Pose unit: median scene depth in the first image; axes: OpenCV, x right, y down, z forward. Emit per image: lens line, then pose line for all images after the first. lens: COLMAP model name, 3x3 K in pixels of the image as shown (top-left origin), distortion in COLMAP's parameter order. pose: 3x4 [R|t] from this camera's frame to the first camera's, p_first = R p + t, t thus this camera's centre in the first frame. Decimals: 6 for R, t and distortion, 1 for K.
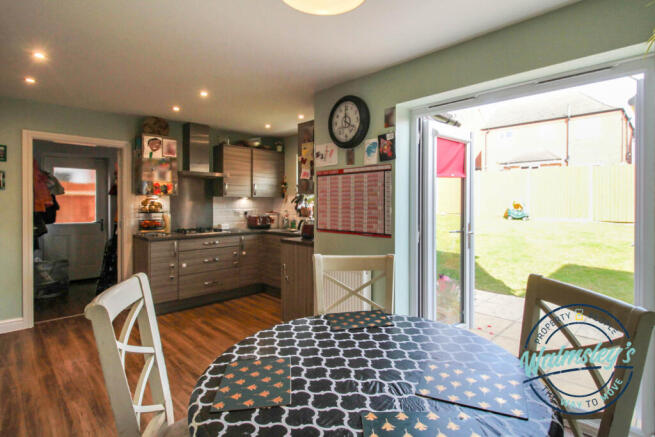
lens RADIAL K [[344.5, 0, 340.4], [0, 344.5, 206.3], [0, 0, 1]] dist [0.026892, 0.000033]
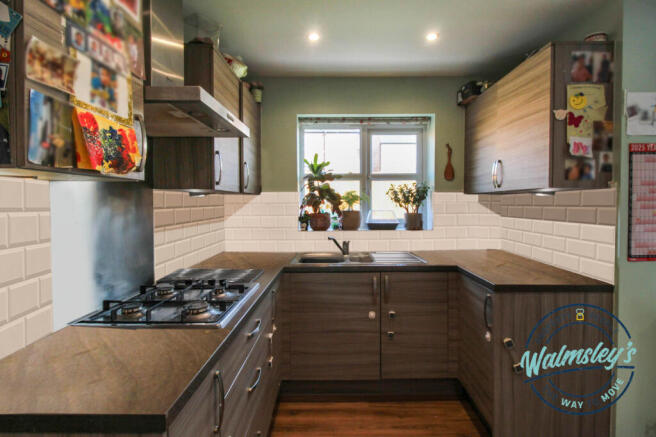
lens RADIAL K [[324.5, 0, 325.2], [0, 324.5, 211.3], [0, 0, 1]] dist [0.027306, -0.016928]
pose [[0.713041, -0.015626, 0.700948, -0.821404], [0.007301, 0.999863, 0.014863, -0.013320], [-0.701084, -0.005480, 0.713058, 1.089004]]
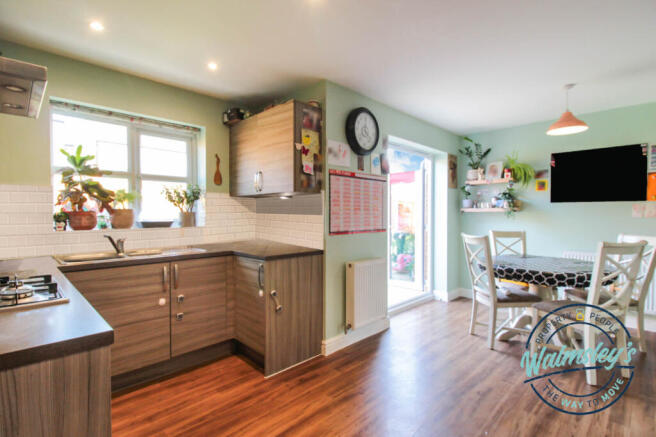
lens RADIAL K [[319.6, 0, 328.0], [0, 319.6, 218.5], [0, 0, 1]] dist [0.019147, -0.000159]
pose [[0.007353, -0.014713, 0.999865, -1.021100], [0.007088, 0.999867, 0.014660, 0.018273], [-0.999948, 0.006979, 0.007456, 1.121314]]
